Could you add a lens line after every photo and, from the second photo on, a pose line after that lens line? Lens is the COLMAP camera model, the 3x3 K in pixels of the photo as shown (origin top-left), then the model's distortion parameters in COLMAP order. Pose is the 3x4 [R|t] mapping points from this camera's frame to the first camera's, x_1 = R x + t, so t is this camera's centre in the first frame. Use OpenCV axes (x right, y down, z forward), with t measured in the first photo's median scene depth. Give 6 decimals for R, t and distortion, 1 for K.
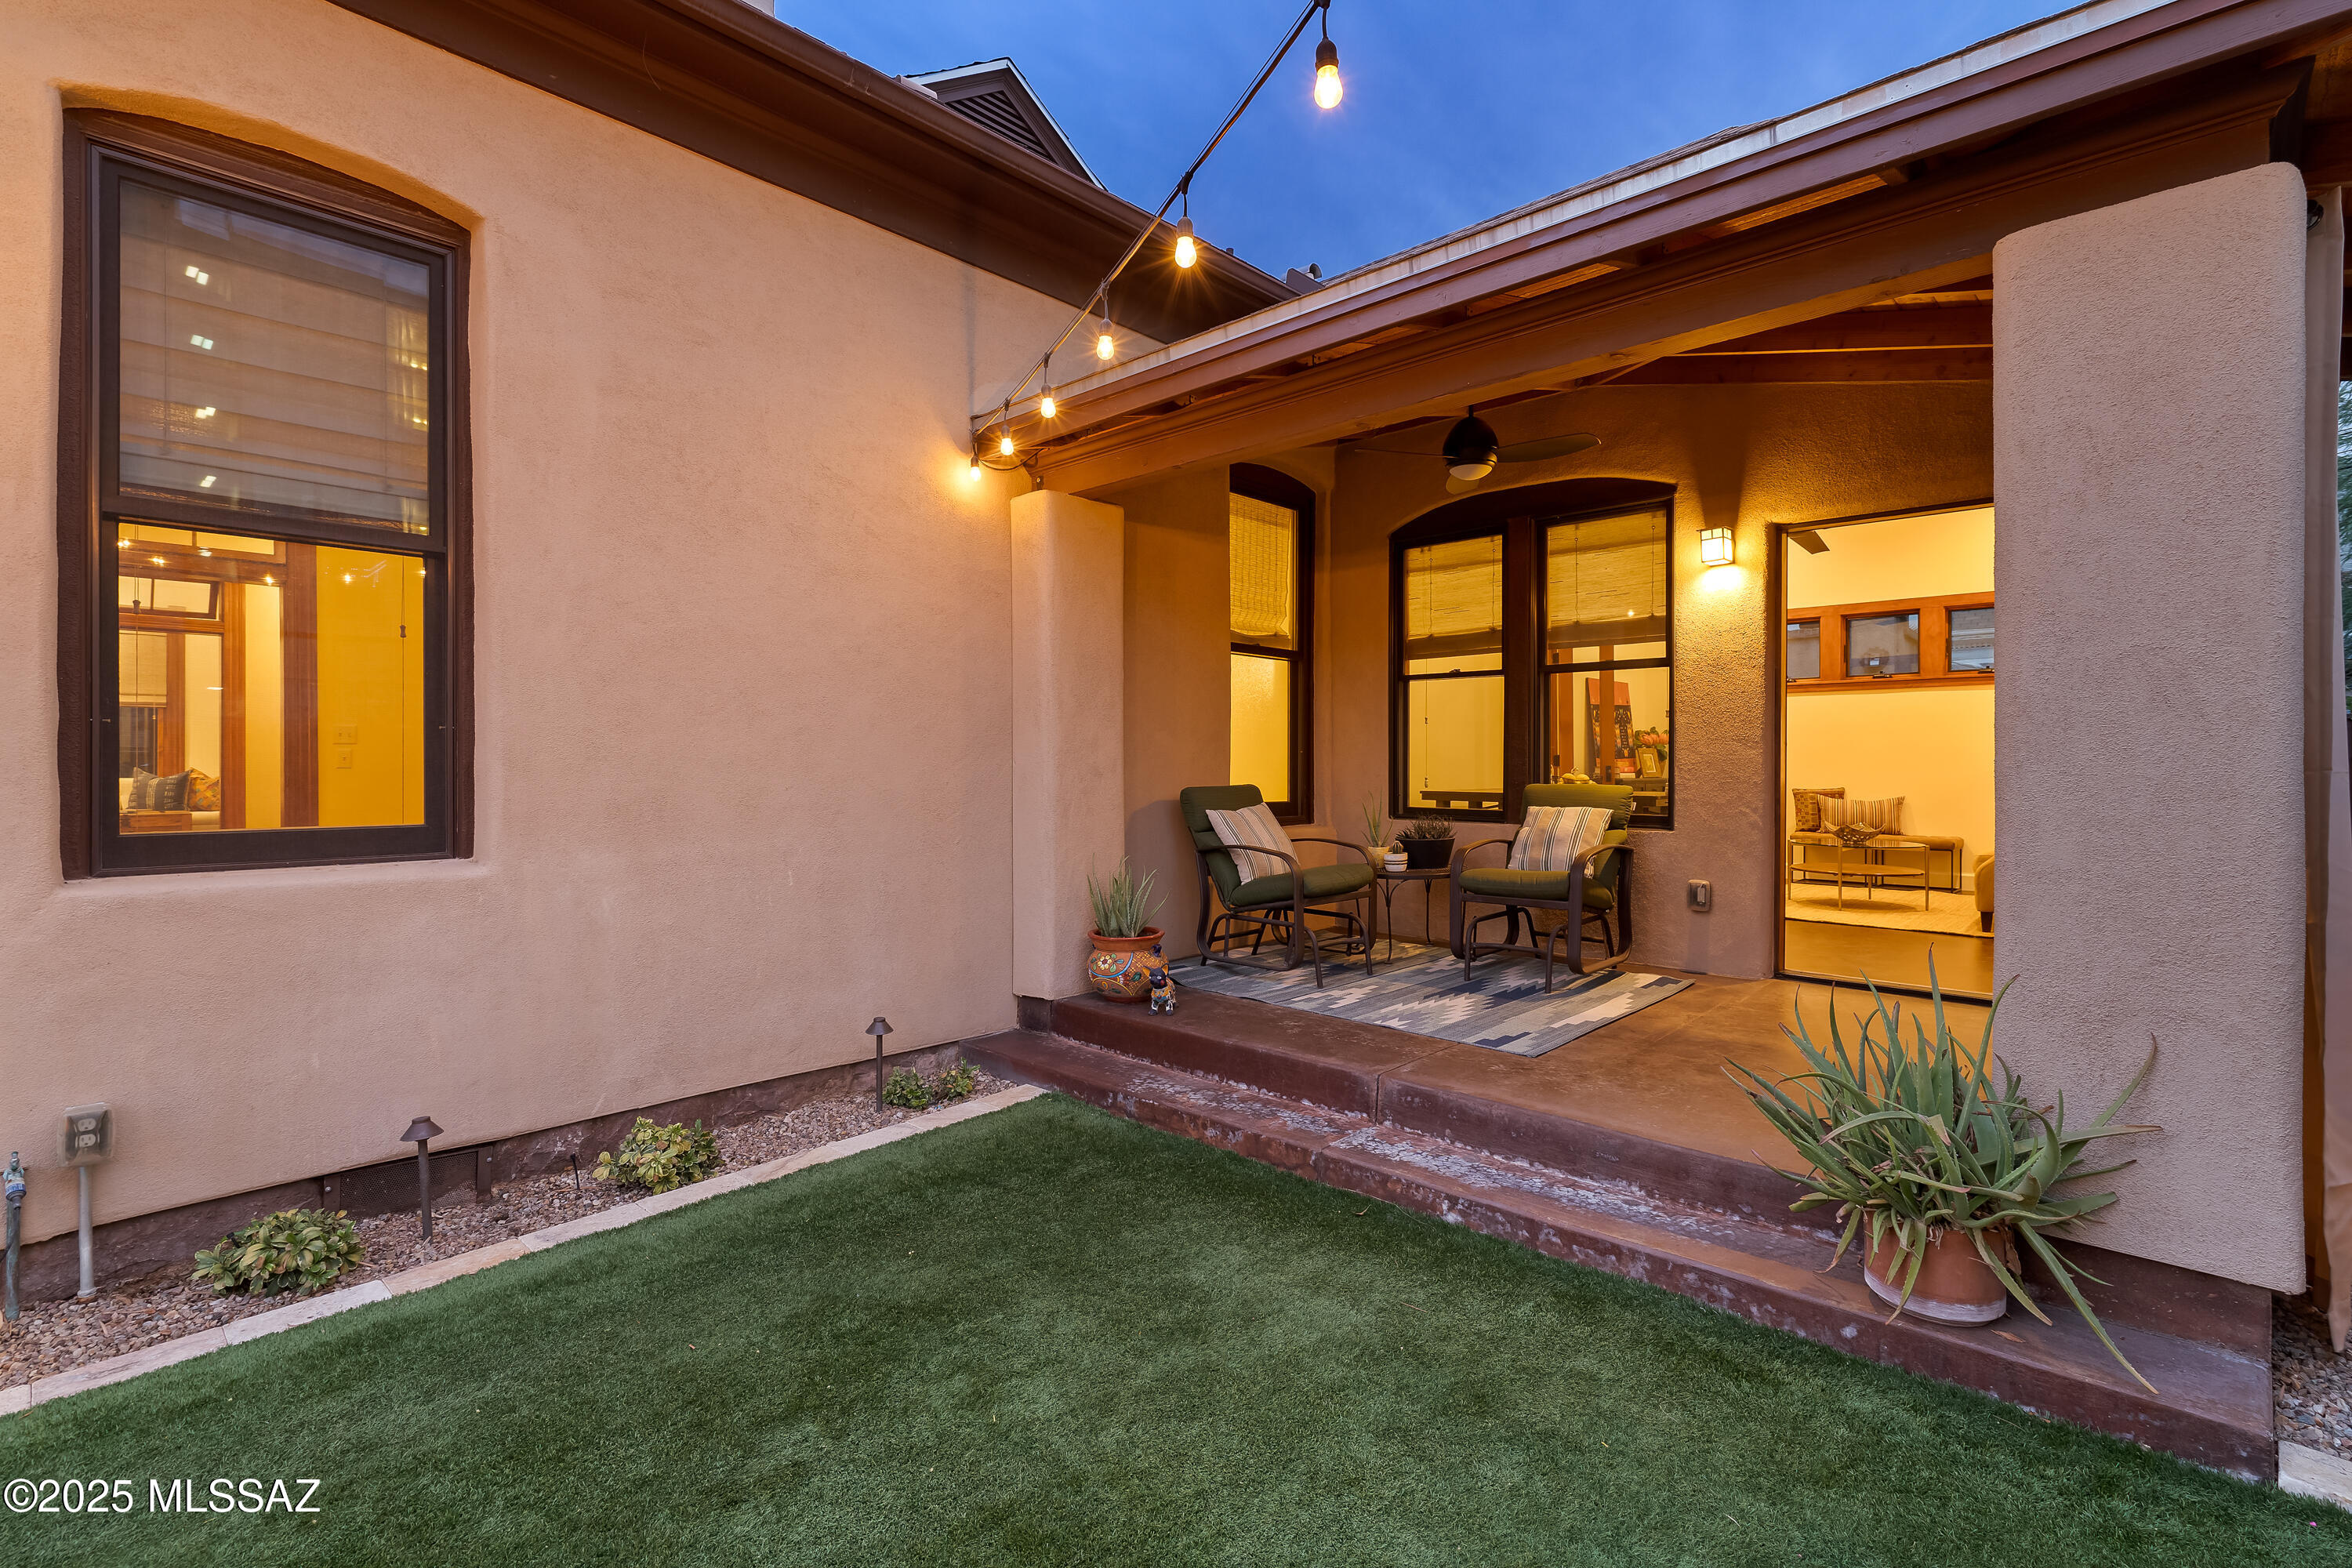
lens RADIAL K [[1083.7, 0, 1177.3], [0, 1083.7, 761.7], [0, 0, 1]] dist [-0.003354, 0.000401]
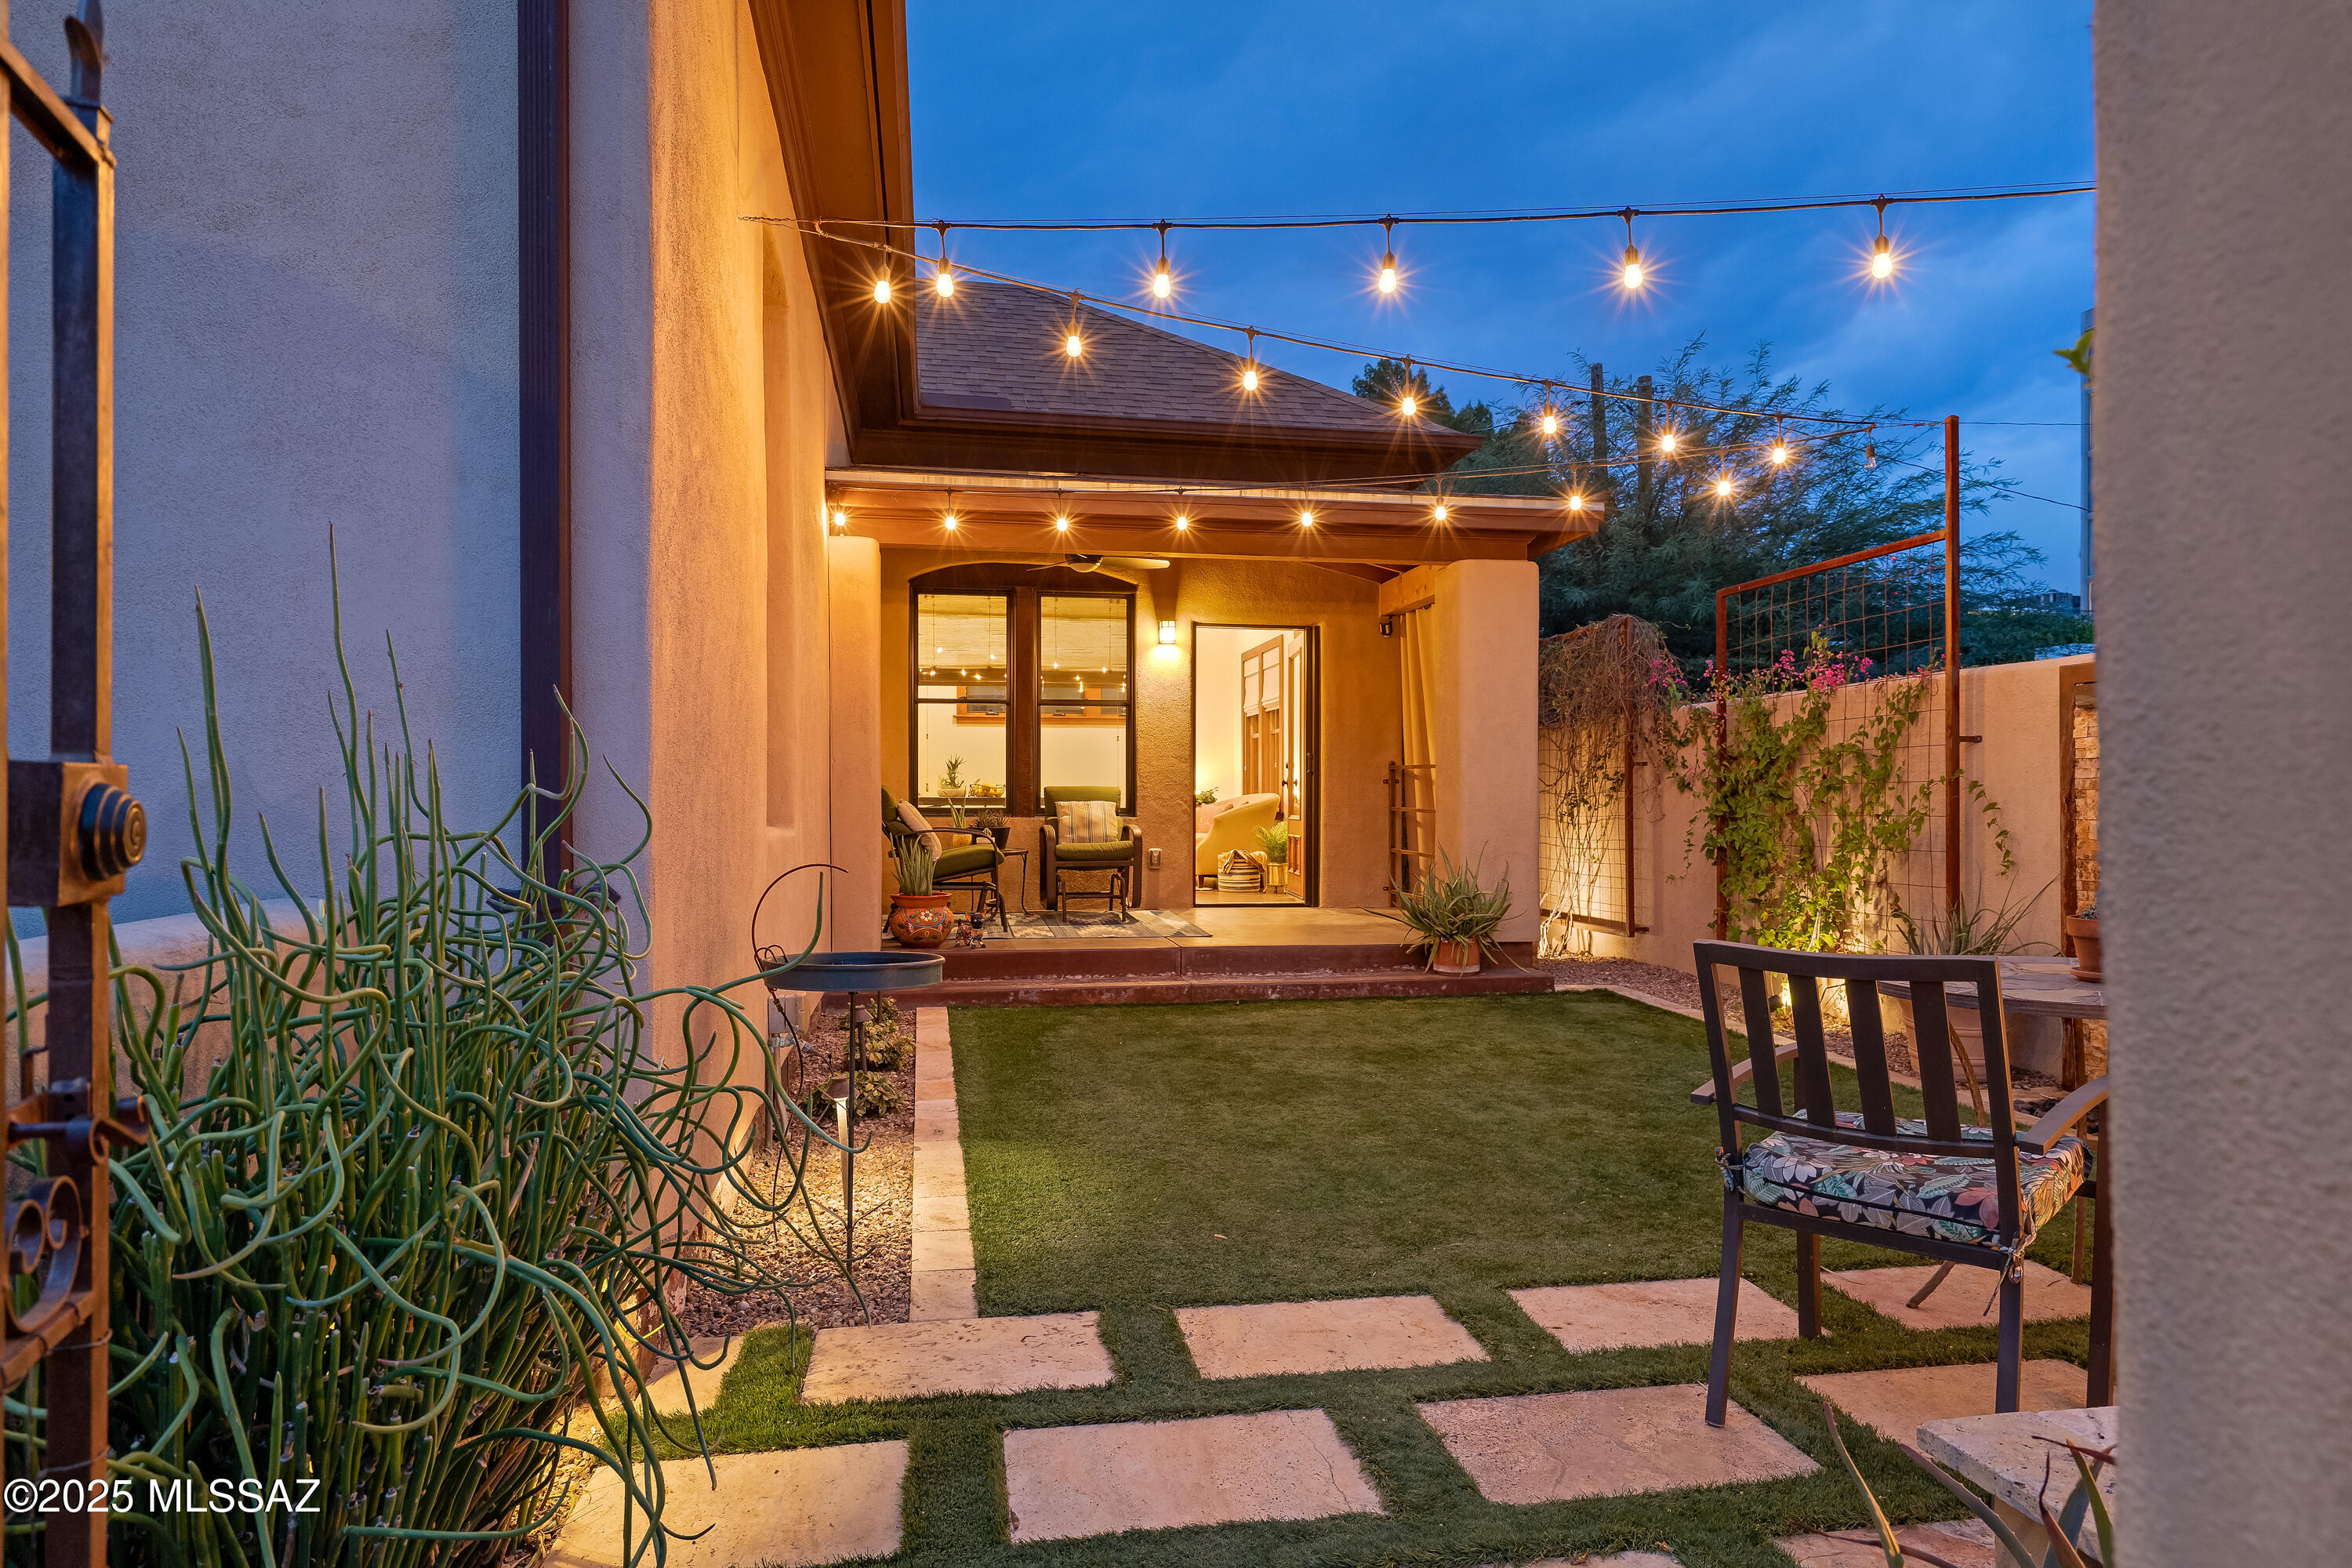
lens RADIAL K [[1440.5, 0, 1178.8], [0, 1440.5, 802.1], [0, 0, 1]] dist [0.009262, -0.001383]
pose [[0.591939, 0.000744, 0.805982, -1.137769], [-0.001802, 0.999998, 0.000400, 0.043171], [-0.805981, -0.001689, 0.591939, -0.228482]]
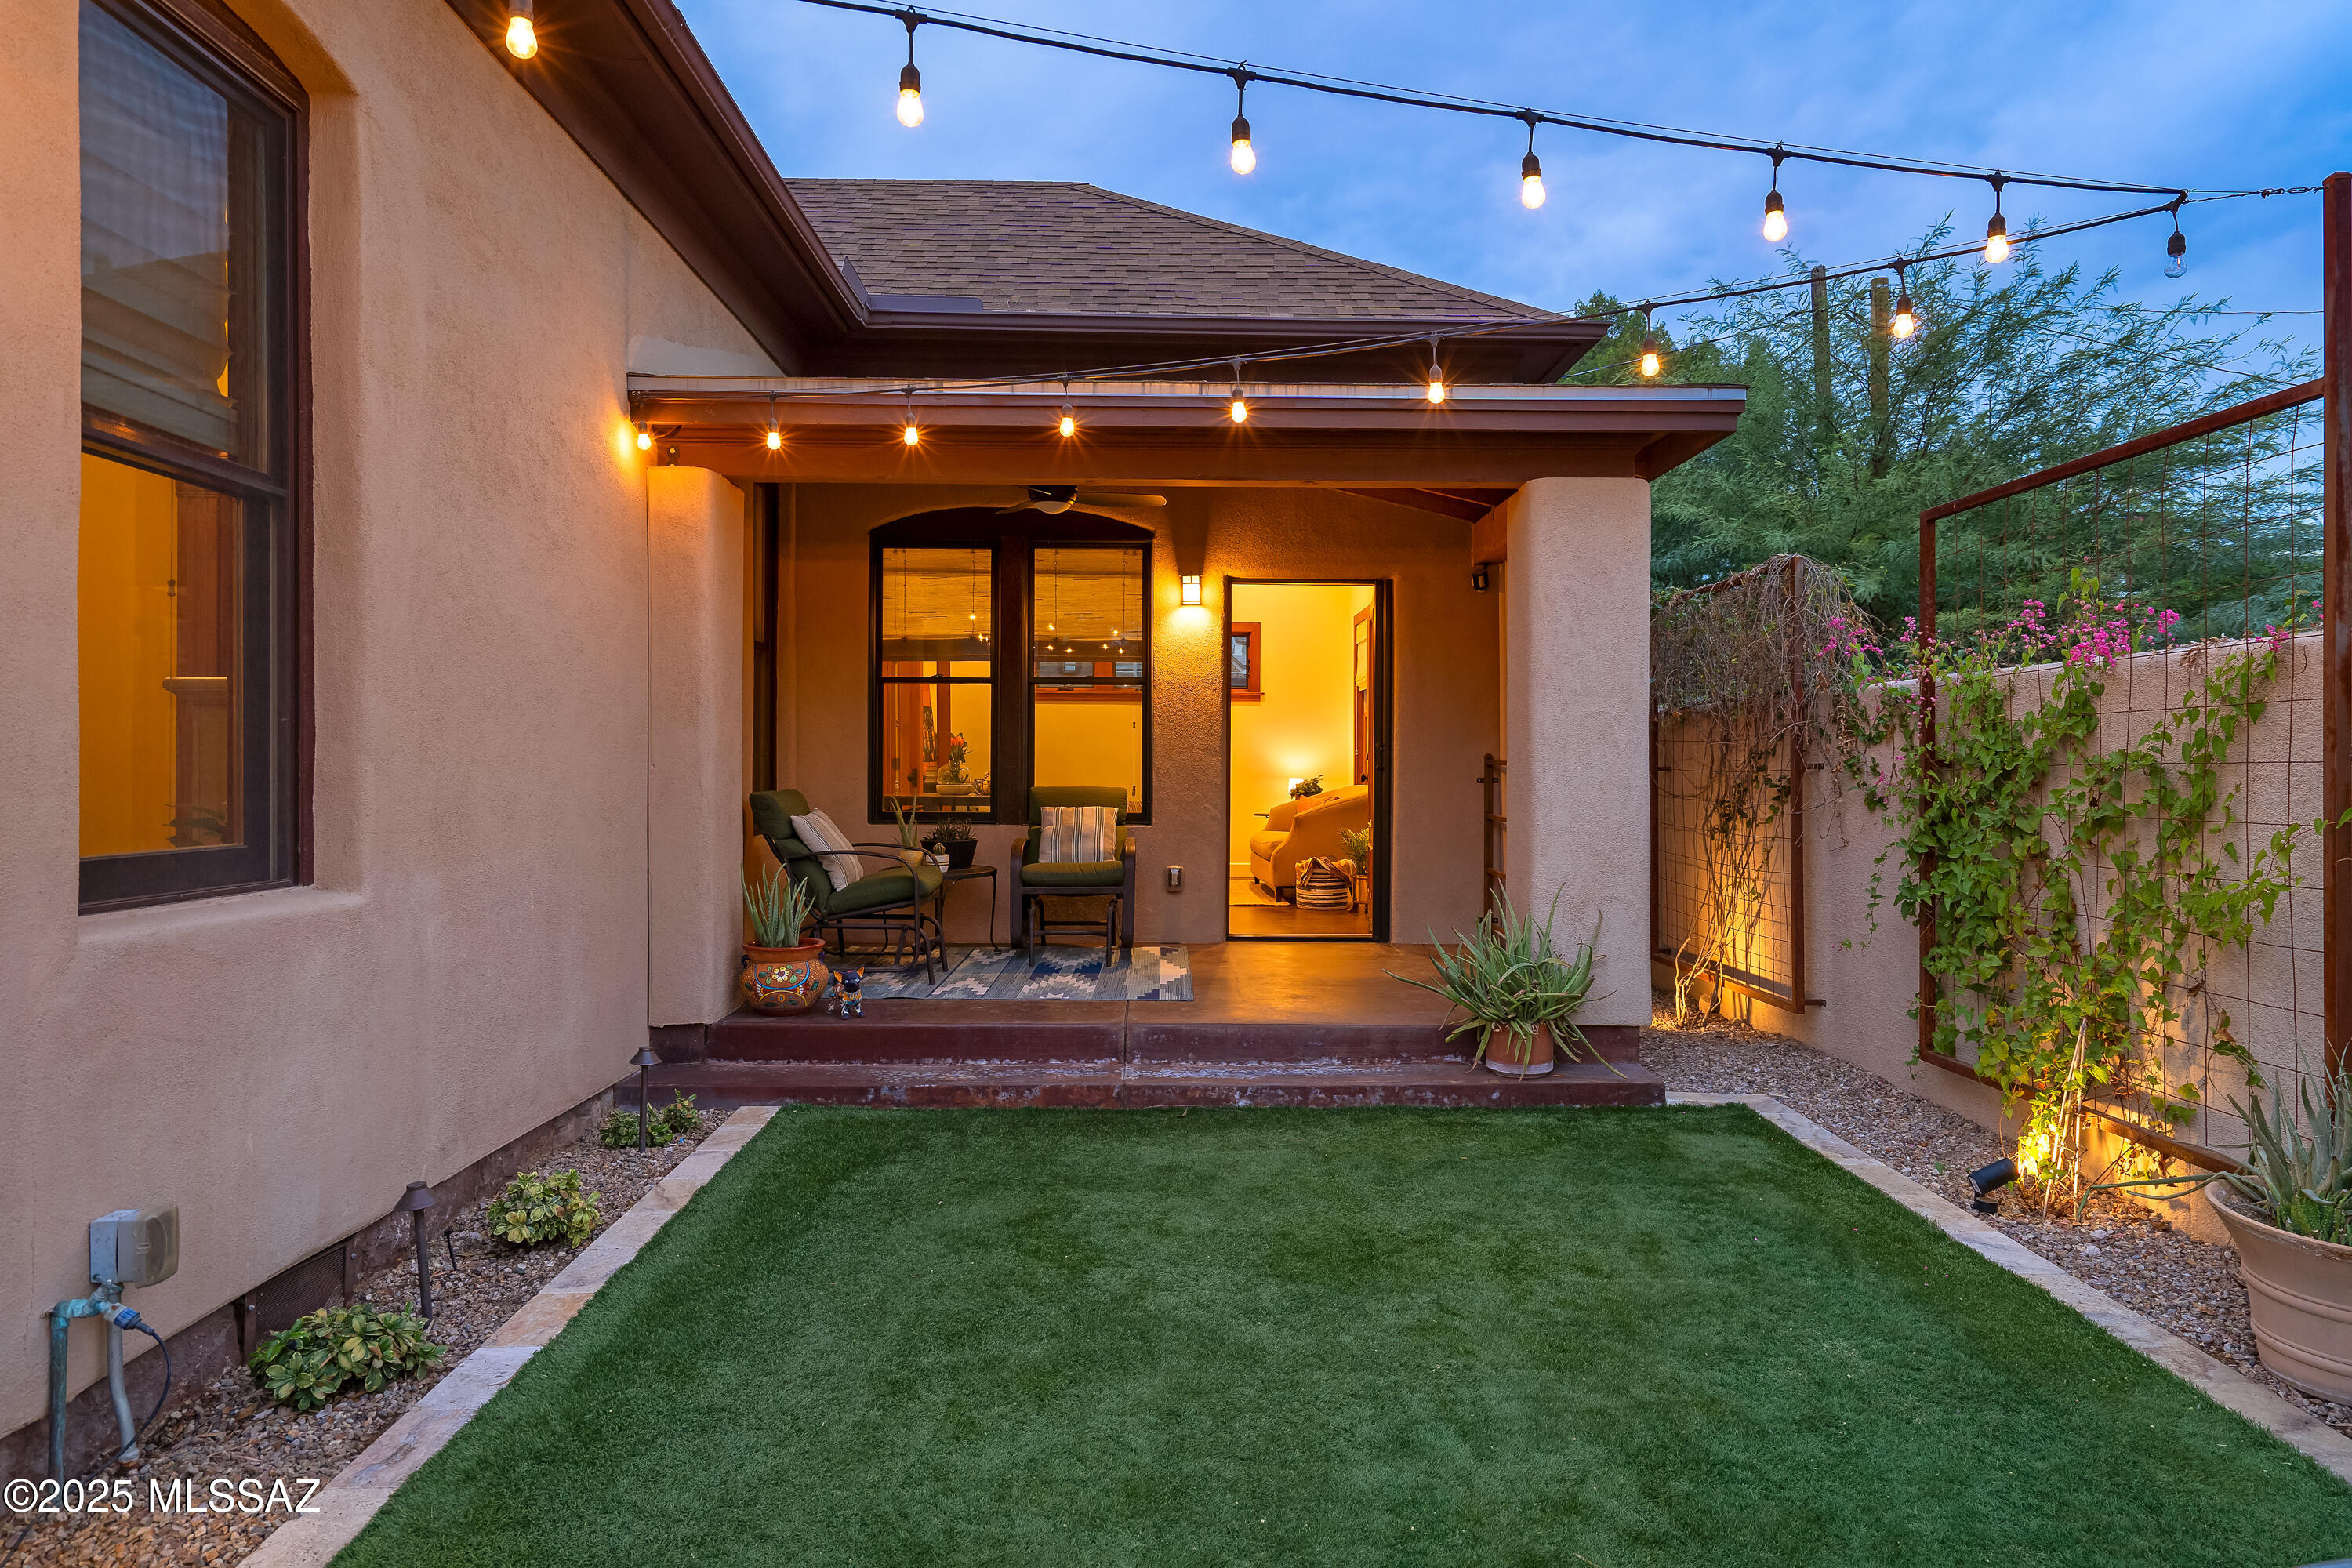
lens RADIAL K [[1439.1, 0, 1174.2], [0, 1439.1, 759.5], [0, 0, 1]] dist [0.010460, -0.000563]
pose [[0.712034, 0.006817, 0.702112, -0.640577], [-0.005658, 0.999976, -0.003972, -0.001664], [-0.702122, -0.001144, 0.712056, -0.134721]]
